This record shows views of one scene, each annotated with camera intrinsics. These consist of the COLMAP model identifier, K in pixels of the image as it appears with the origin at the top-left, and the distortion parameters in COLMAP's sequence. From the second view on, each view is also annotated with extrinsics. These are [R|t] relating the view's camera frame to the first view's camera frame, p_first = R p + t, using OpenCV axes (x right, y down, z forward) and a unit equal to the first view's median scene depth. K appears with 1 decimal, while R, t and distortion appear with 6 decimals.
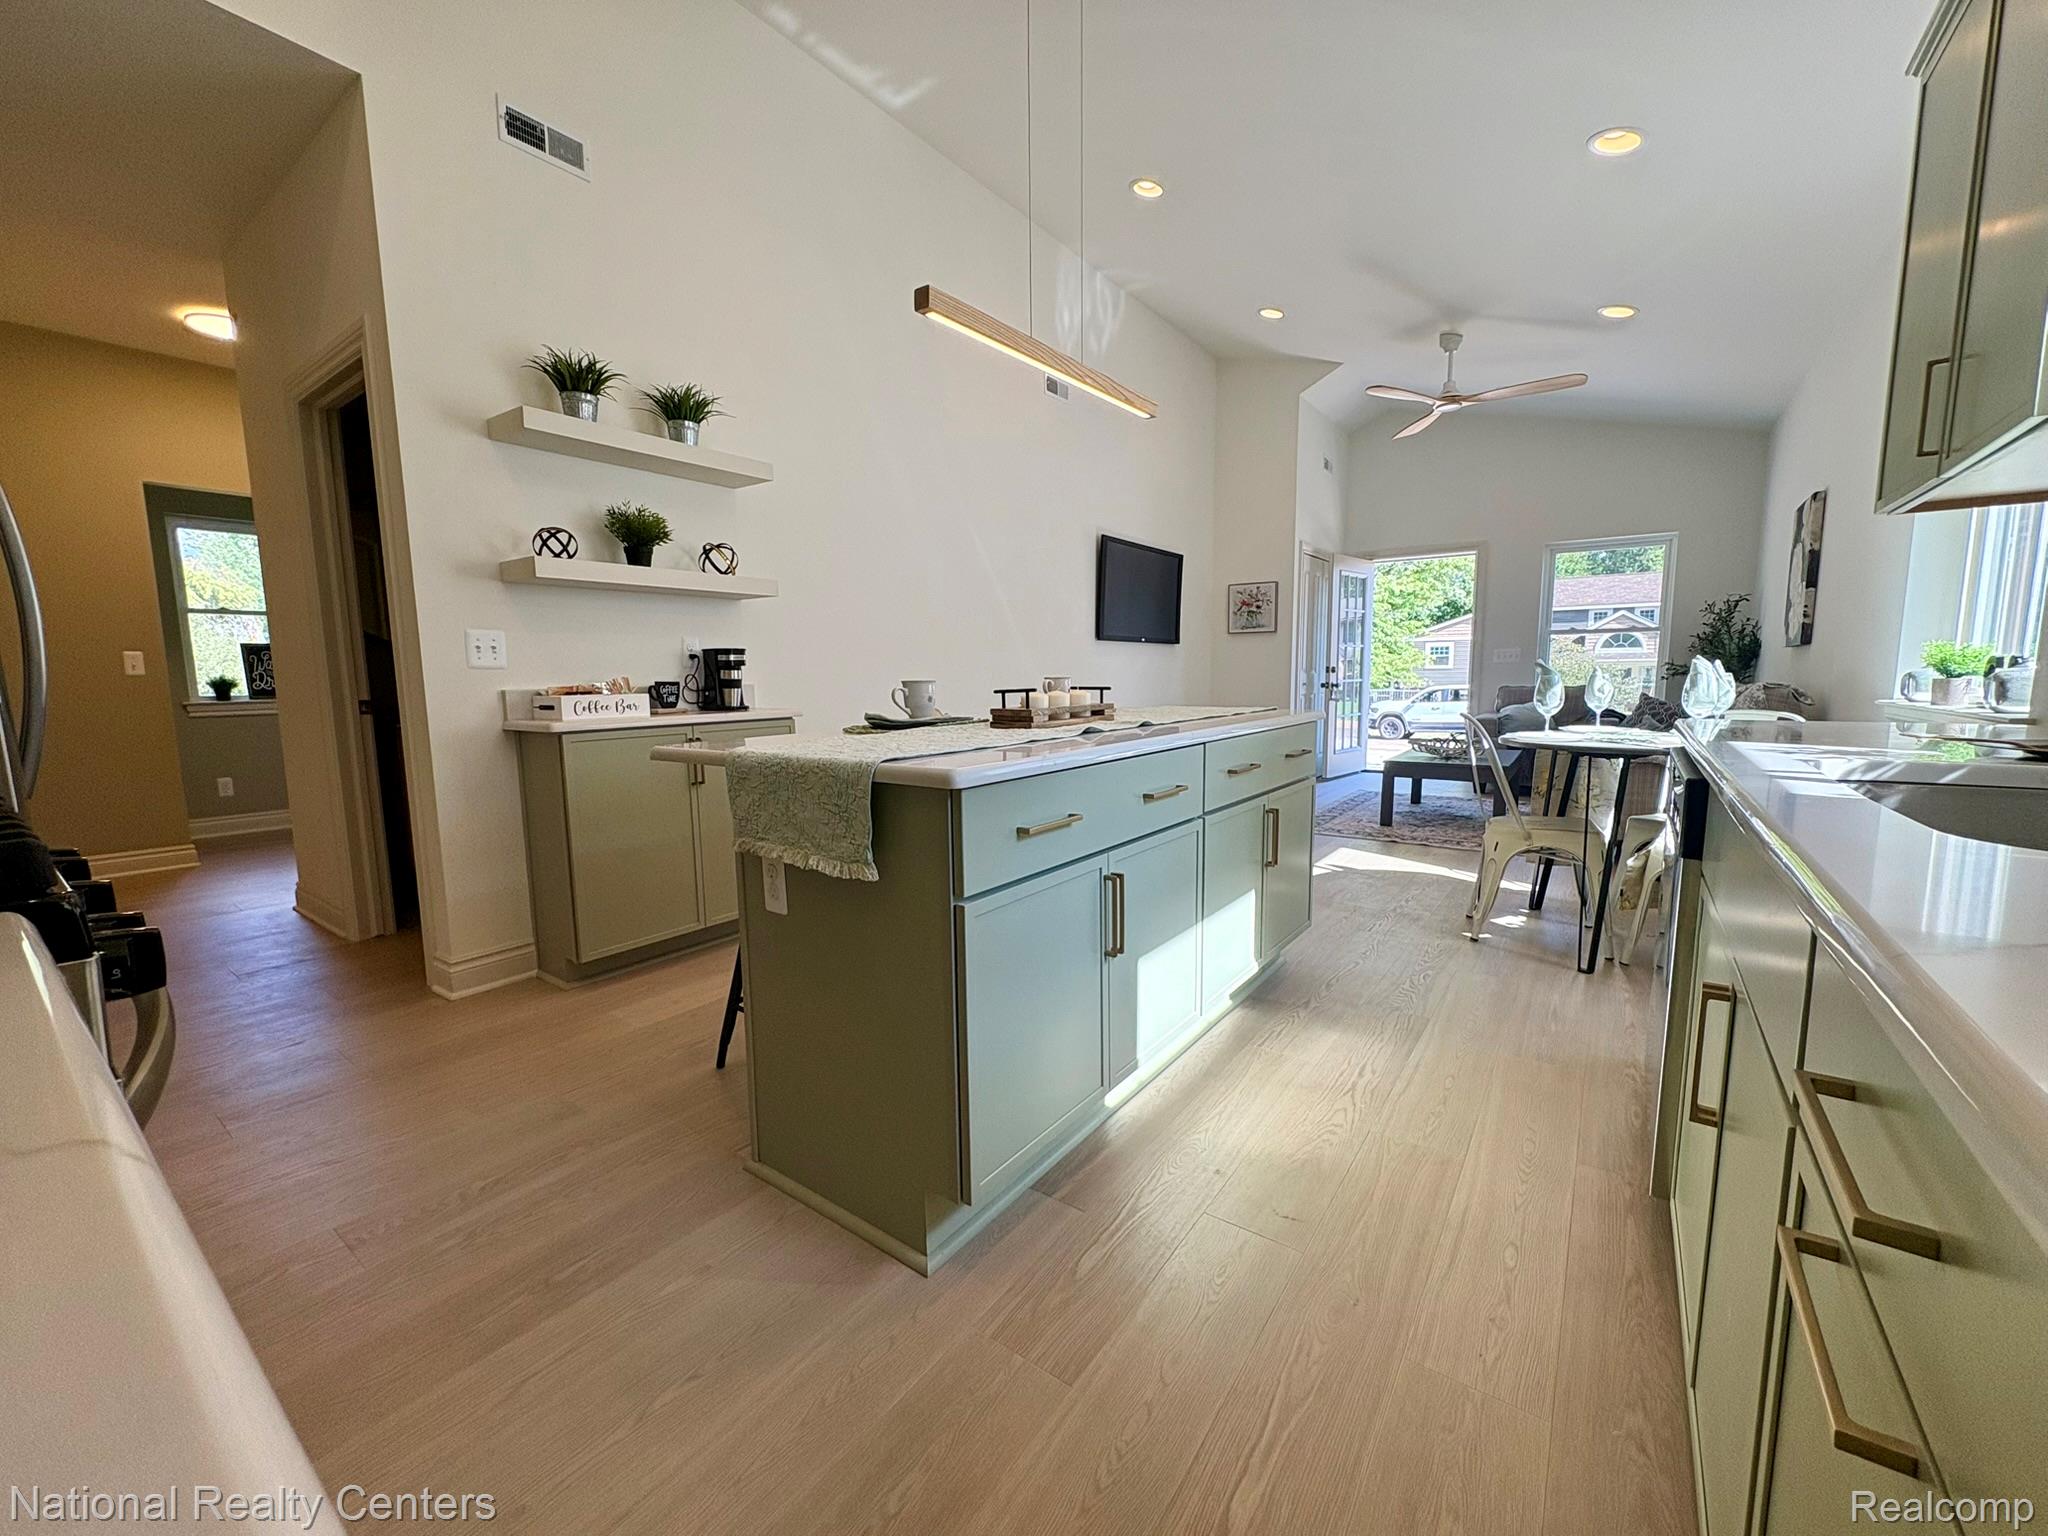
lens RADIAL K [[811.9, 0, 1030.3], [0, 811.9, 768.9], [0, 0, 1]] dist [-0.000233, 0.000564]
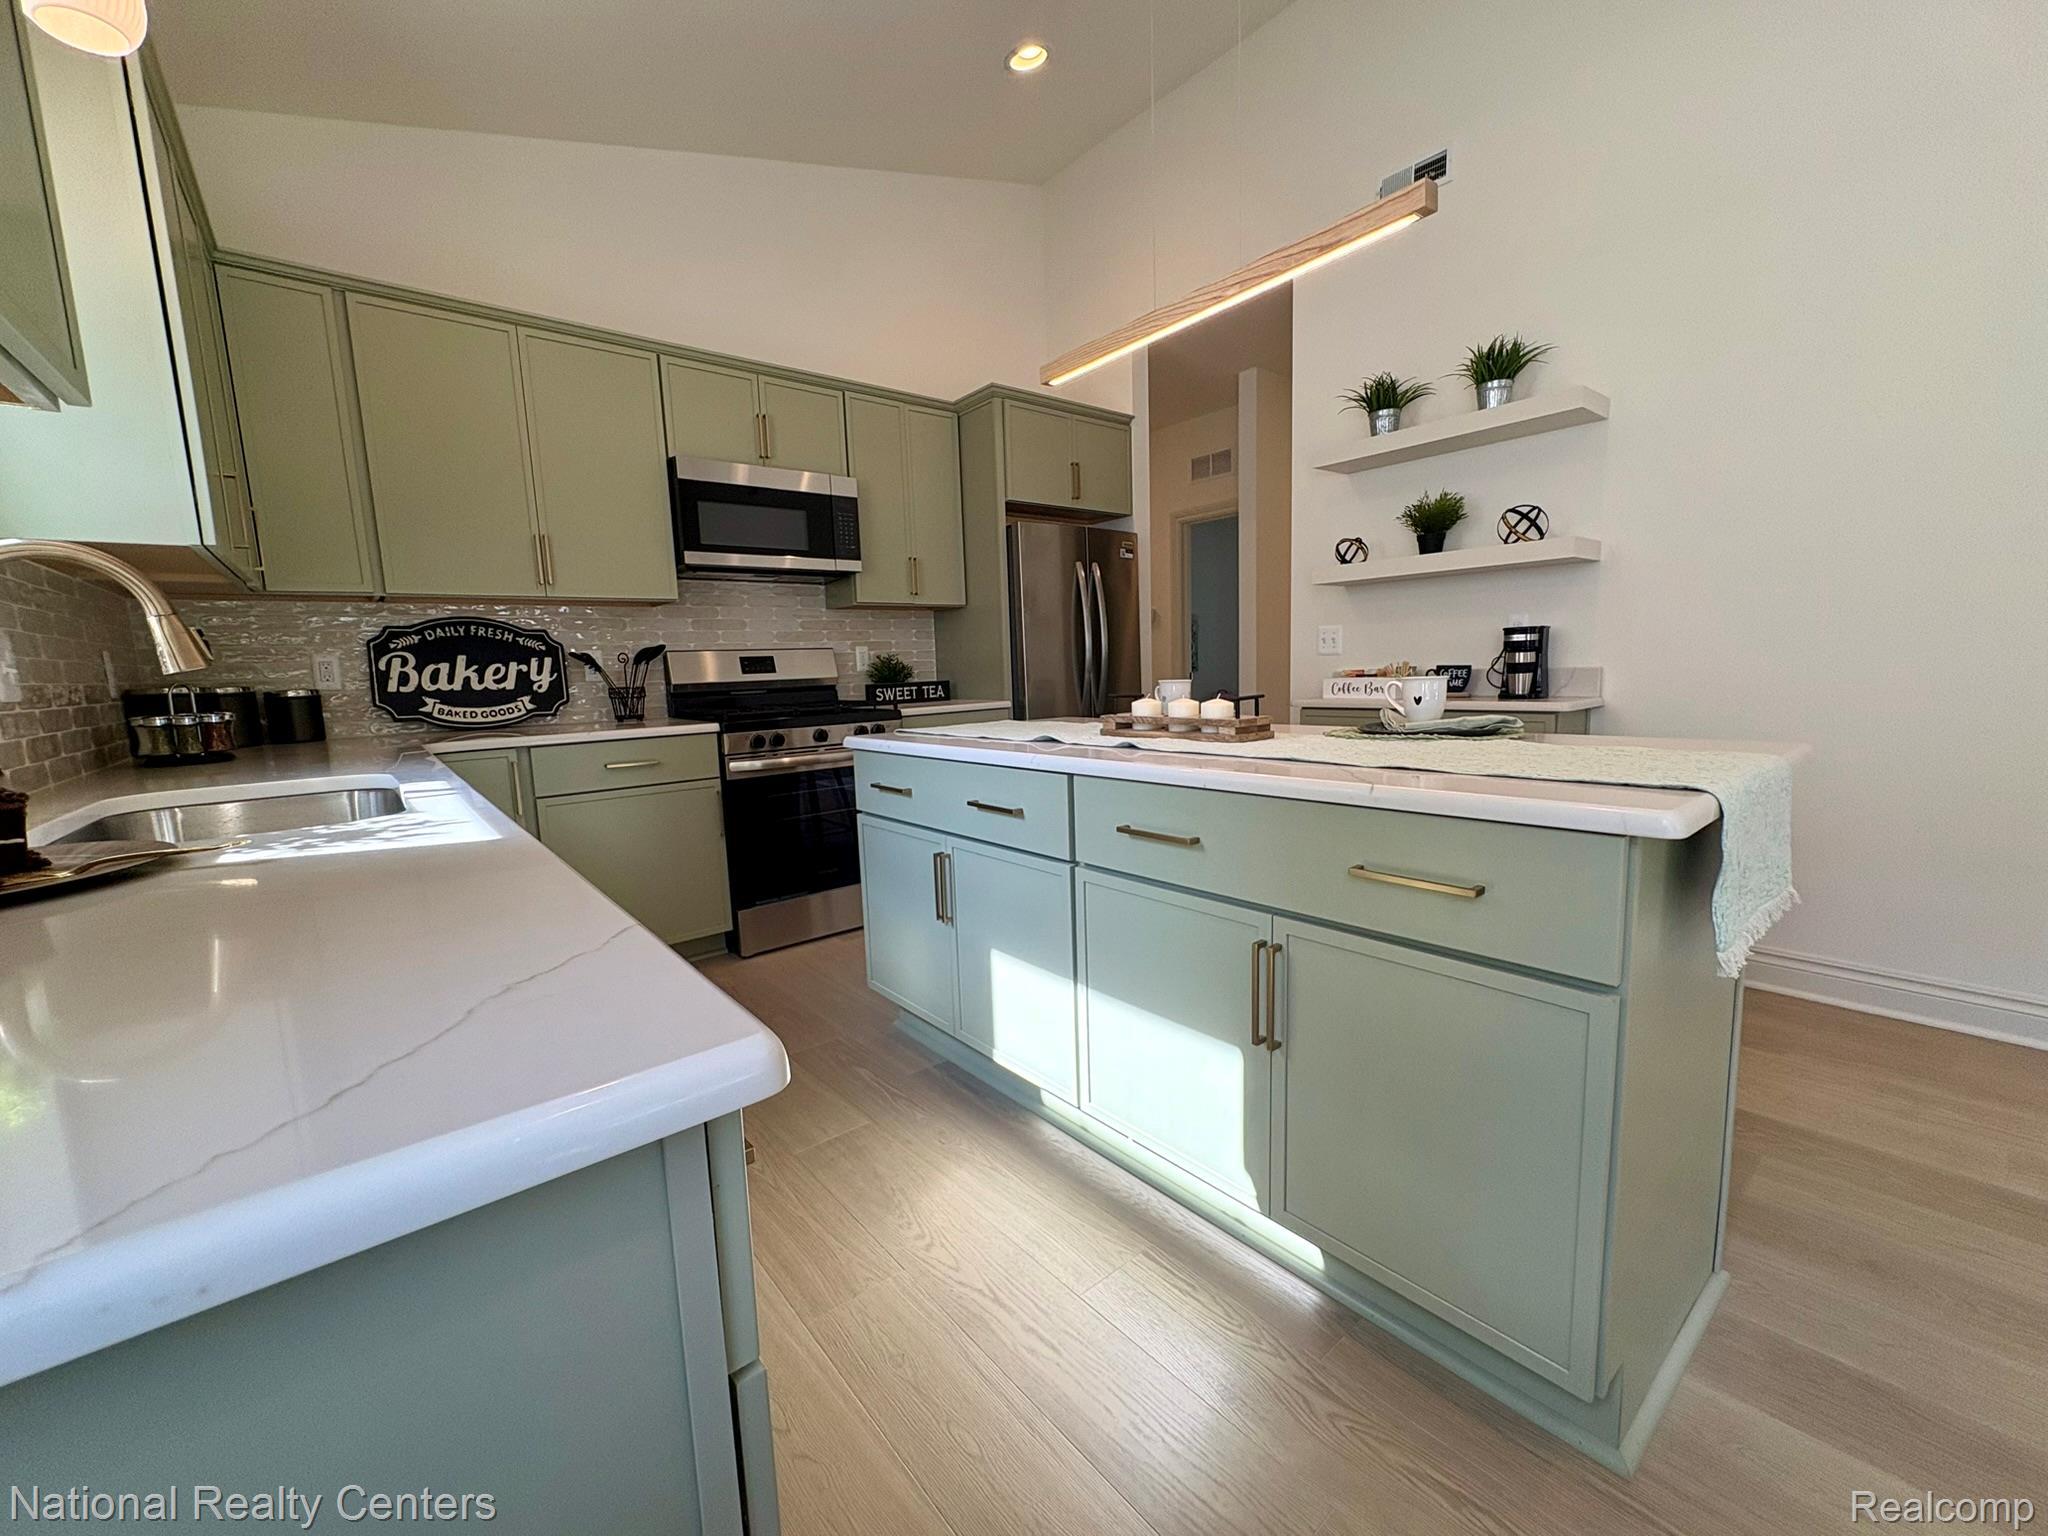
lens RADIAL K [[811.9, 0, 1030.3], [0, 811.9, 768.9], [0, 0, 1]] dist [-0.000233, 0.000564]
pose [[-0.239799, 0.146632, -0.959685, 0.680555], [-0.080563, 0.982113, 0.170189, -0.117138], [0.967474, 0.118126, -0.223696, 0.779774]]
